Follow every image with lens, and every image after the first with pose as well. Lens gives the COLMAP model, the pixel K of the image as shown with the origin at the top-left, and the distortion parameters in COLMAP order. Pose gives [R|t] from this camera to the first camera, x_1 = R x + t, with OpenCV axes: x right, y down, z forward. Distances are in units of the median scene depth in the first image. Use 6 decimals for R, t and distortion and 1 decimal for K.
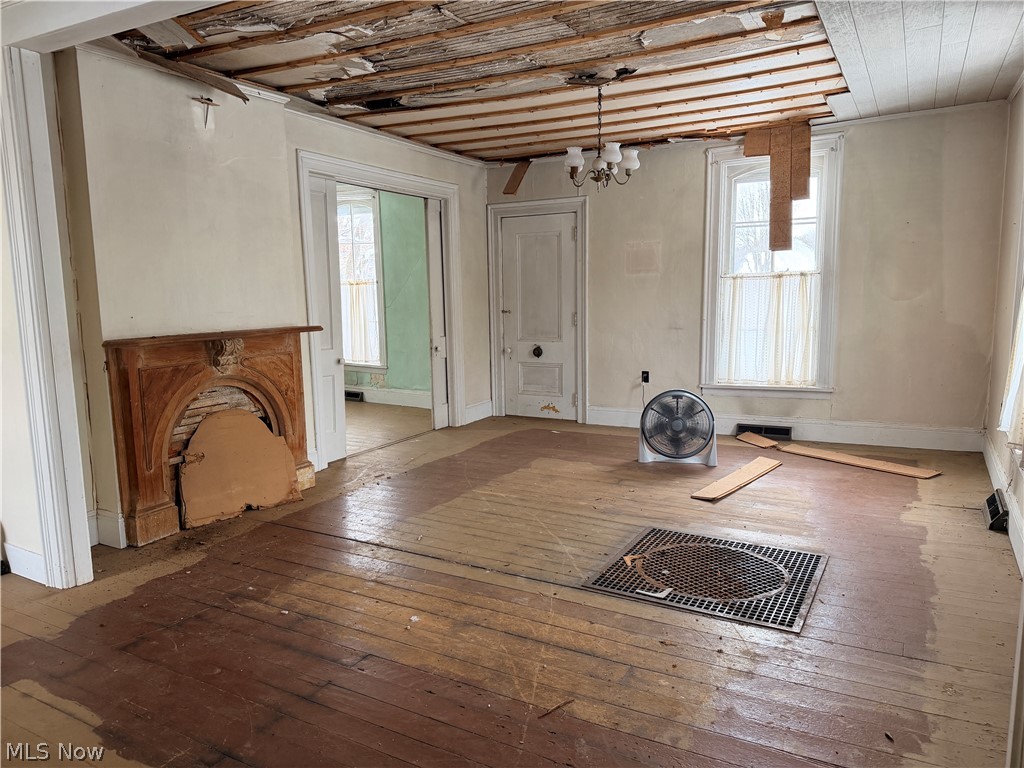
lens RADIAL K [[721.1, 0, 518.7], [0, 721.1, 391.0], [0, 0, 1]] dist [0.074767, -0.104198]
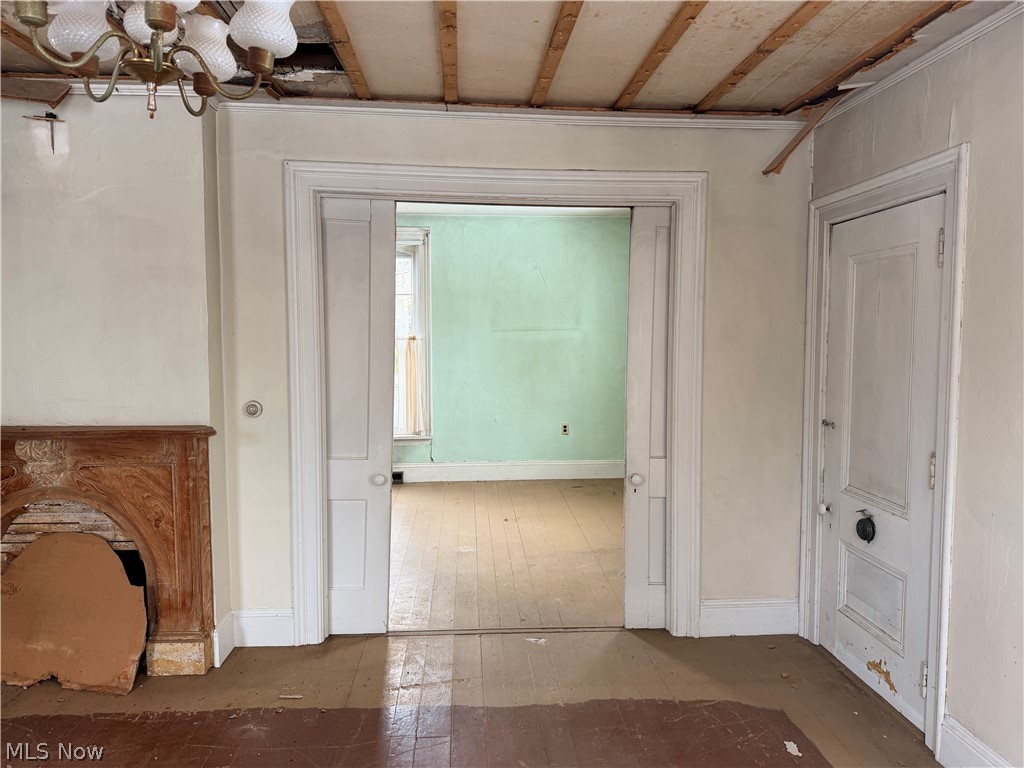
lens RADIAL K [[721.1, 0, 509.1], [0, 721.1, 378.2], [0, 0, 1]] dist [0.074767, -0.104198]
pose [[0.539405, 0.074638, -0.838732, 0.276412], [-0.134662, 0.990890, 0.001575, -0.118848], [0.831209, 0.112096, 0.544542, 0.605412]]
